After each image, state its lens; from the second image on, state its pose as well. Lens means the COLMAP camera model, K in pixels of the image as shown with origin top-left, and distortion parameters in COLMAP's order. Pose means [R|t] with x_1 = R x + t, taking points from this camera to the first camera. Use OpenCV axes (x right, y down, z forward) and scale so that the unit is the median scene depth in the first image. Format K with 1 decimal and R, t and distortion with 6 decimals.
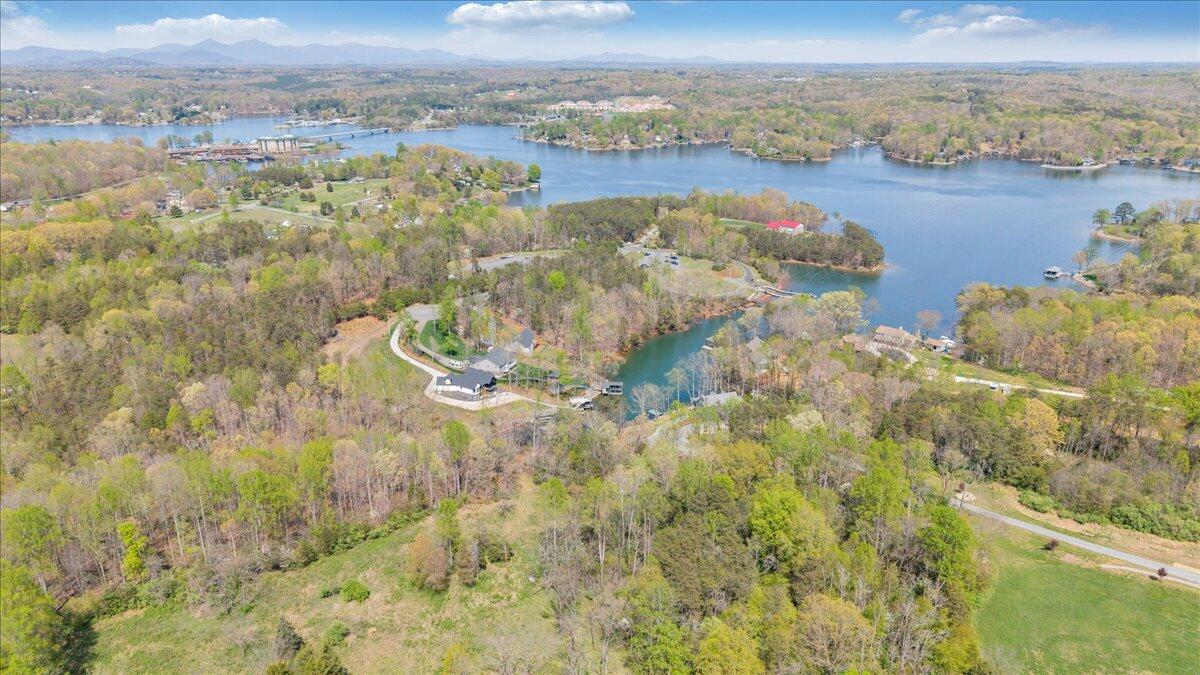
lens RADIAL K [[809.2, 0, 599.1], [0, 809.2, 335.0], [0, 0, 1]] dist [0.021415, -0.022882]
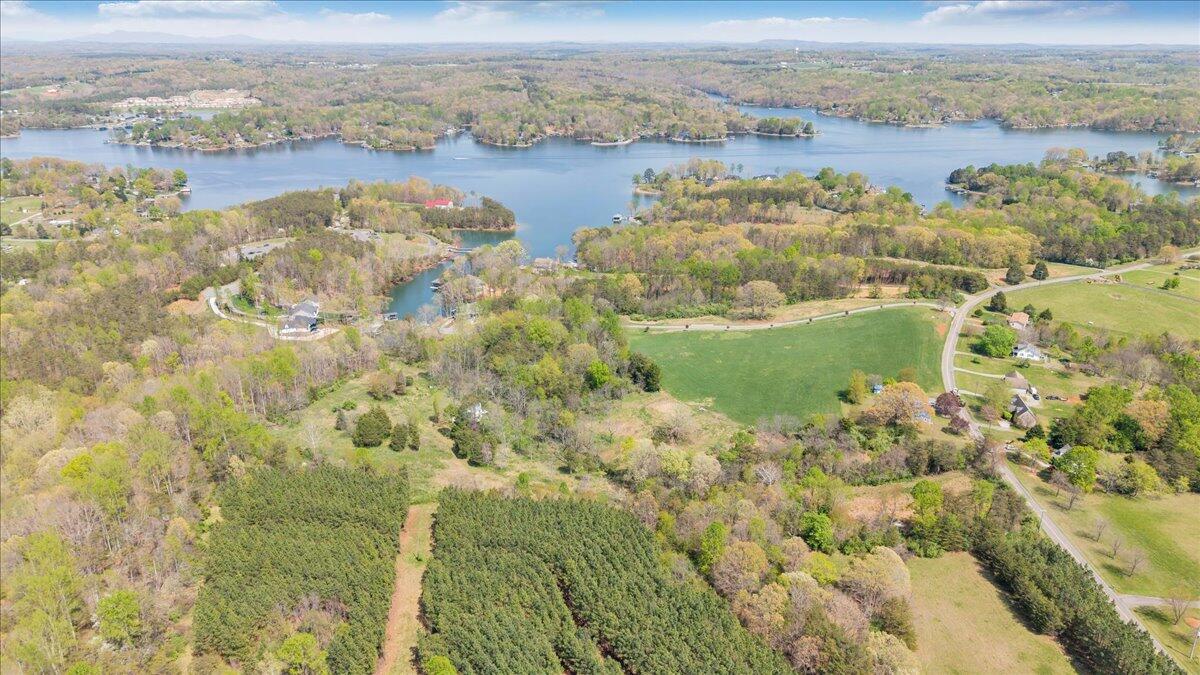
lens RADIAL K [[809.2, 0, 605.3], [0, 809.2, 346.1], [0, 0, 1]] dist [0.021415, -0.022882]
pose [[0.866083, -0.175960, 0.467909, -0.095361], [0.158940, 0.984360, 0.075983, 0.018063], [-0.473961, 0.008562, 0.880504, -0.145991]]
